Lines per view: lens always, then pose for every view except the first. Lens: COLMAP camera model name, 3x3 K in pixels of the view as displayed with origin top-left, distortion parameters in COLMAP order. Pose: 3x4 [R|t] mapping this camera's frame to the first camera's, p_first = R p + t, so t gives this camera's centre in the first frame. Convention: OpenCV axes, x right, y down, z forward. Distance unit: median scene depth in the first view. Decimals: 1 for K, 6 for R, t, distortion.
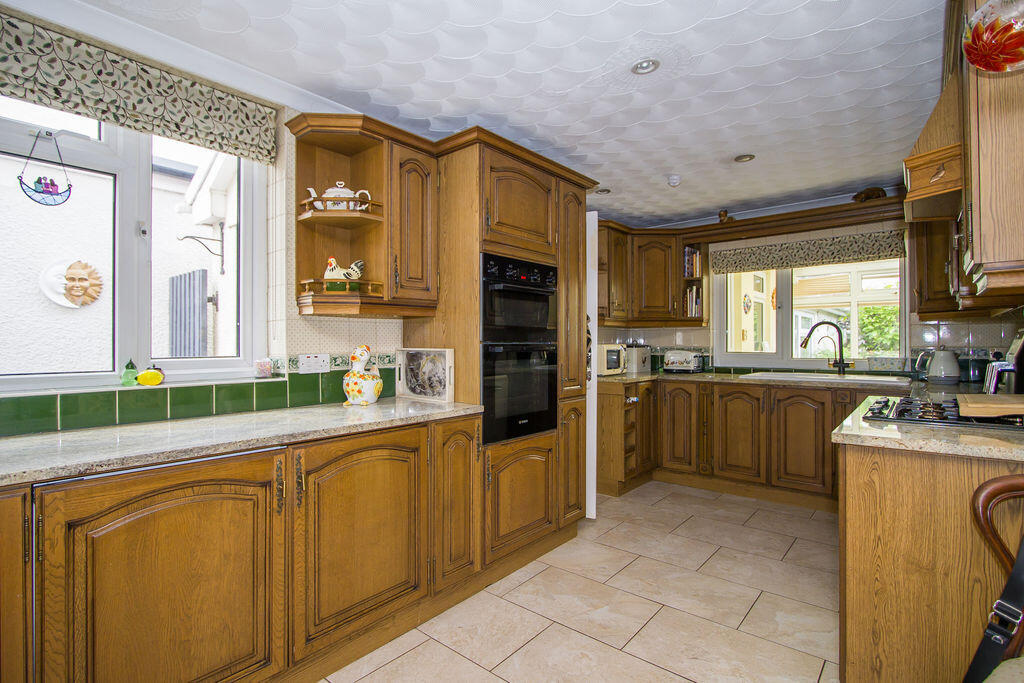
lens RADIAL K [[493.0, 0, 514.4], [0, 493.0, 349.1], [0, 0, 1]] dist [-0.003650, 0.000813]
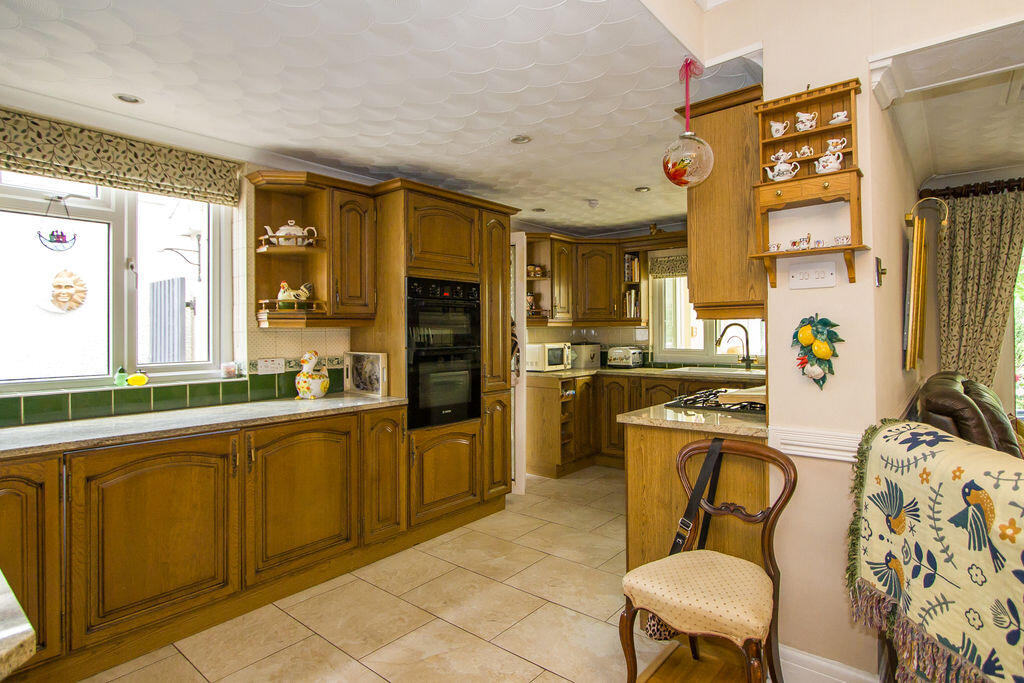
lens RADIAL K [[487.4, 0, 512.0], [0, 487.4, 341.5], [0, 0, 1]] dist [0.001363, -0.000192]
pose [[0.999573, -0.005065, 0.028776, 0.171857], [0.005148, 0.999983, -0.002811, -0.026999], [-0.028761, 0.002958, 0.999582, -0.256137]]
